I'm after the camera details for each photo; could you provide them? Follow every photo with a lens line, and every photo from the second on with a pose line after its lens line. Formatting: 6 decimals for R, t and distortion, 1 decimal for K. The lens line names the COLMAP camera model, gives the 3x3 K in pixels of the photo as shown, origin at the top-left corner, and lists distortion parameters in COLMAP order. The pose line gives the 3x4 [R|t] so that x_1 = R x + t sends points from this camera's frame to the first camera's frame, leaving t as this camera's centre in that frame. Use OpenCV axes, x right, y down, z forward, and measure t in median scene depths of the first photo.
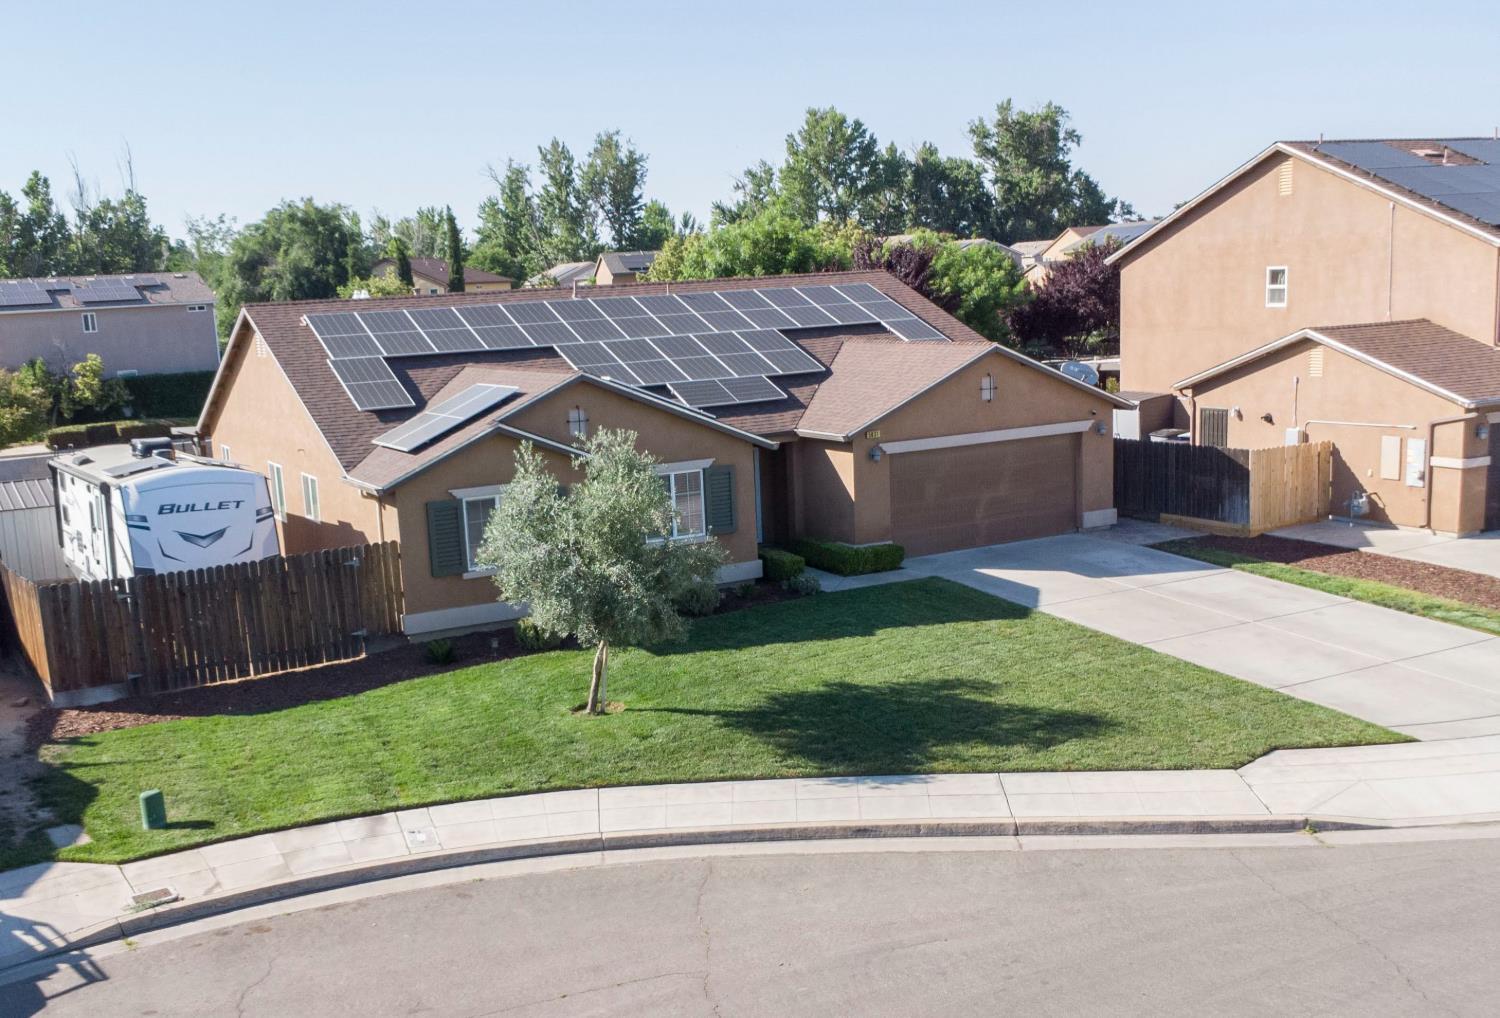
lens RADIAL K [[1527.1, 0, 673.1], [0, 1527.1, 587.6], [0, 0, 1]] dist [0.014306, 0.009491]
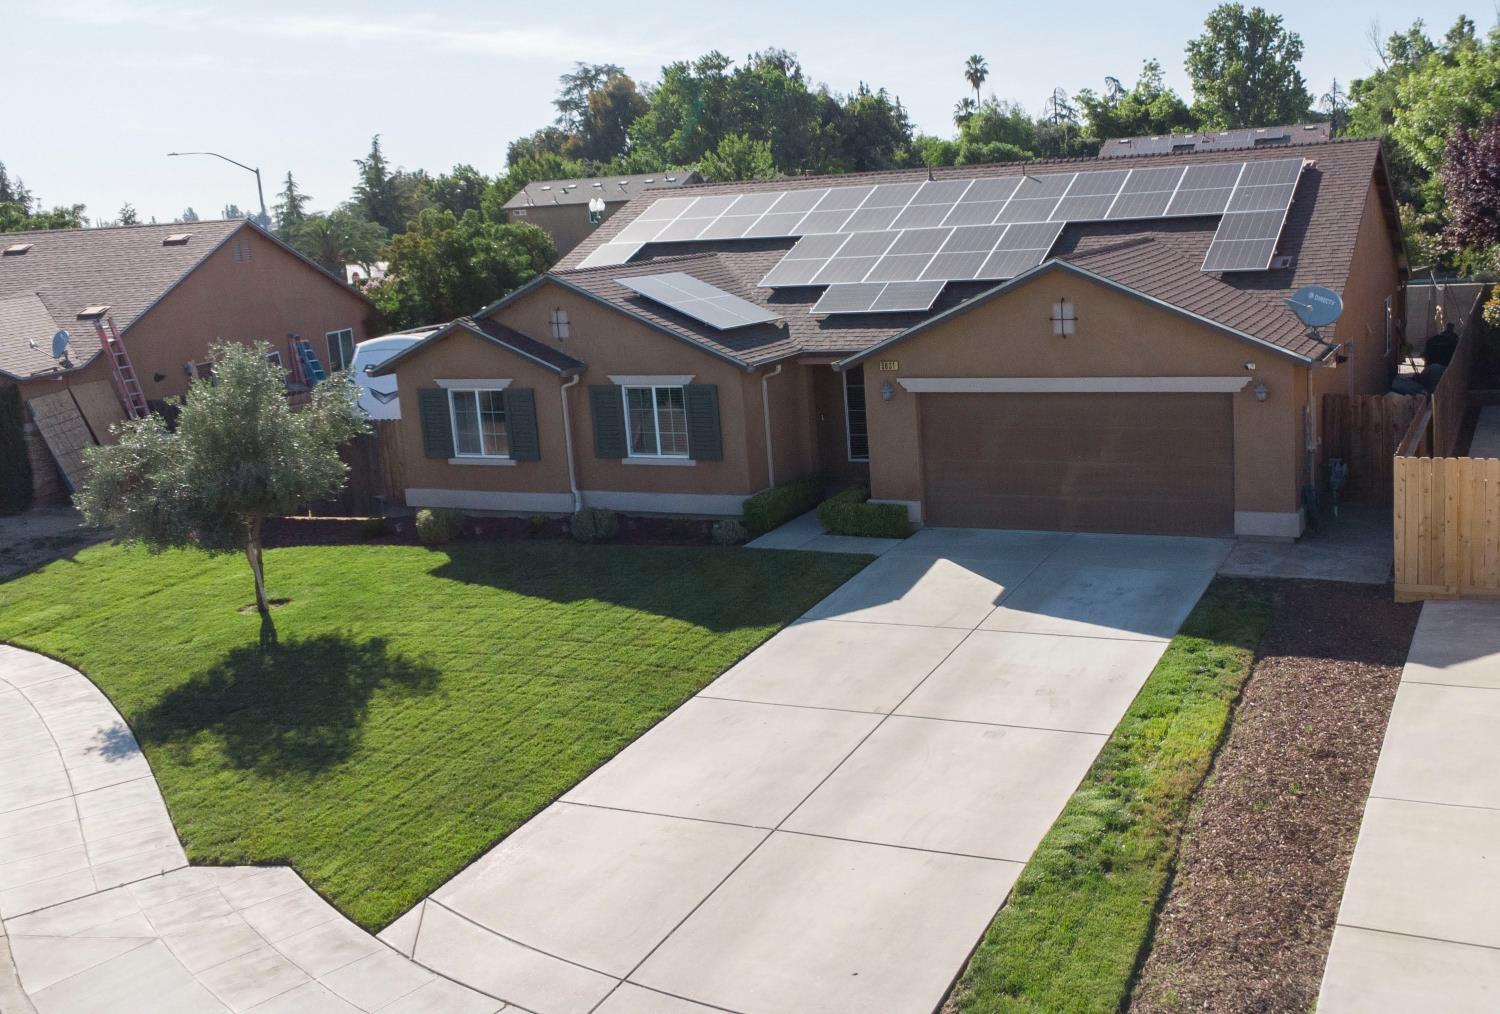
lens RADIAL K [[1447.7, 0, 882.9], [0, 1447.7, 444.7], [0, 0, 1]] dist [0.008957, 0.012353]
pose [[0.632499, 0.144931, -0.760881, 0.705619], [-0.123871, 0.988622, 0.085341, -0.122750], [0.764592, 0.040273, 0.643255, 0.507540]]
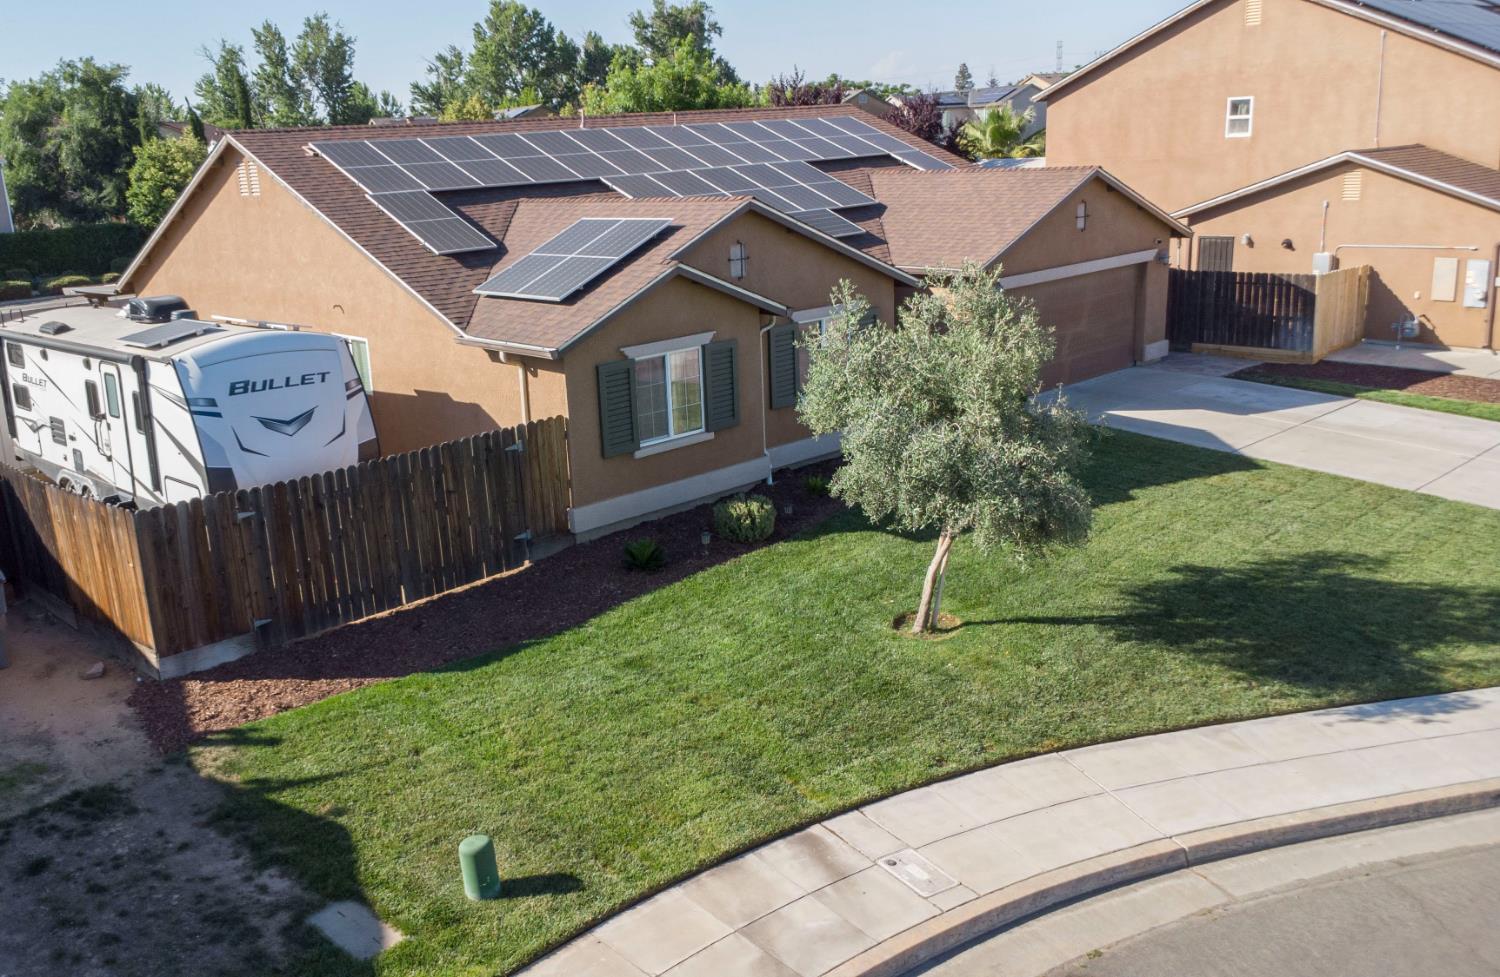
lens RADIAL K [[1255.2, 0, 628.7], [0, 1255.2, 484.7], [0, 0, 1]] dist [0.041059, -0.057601]
pose [[0.976065, -0.061015, 0.208743, -0.242572], [0.049286, 0.996924, 0.060938, -0.028132], [-0.211819, -0.049191, 0.976070, 0.306256]]
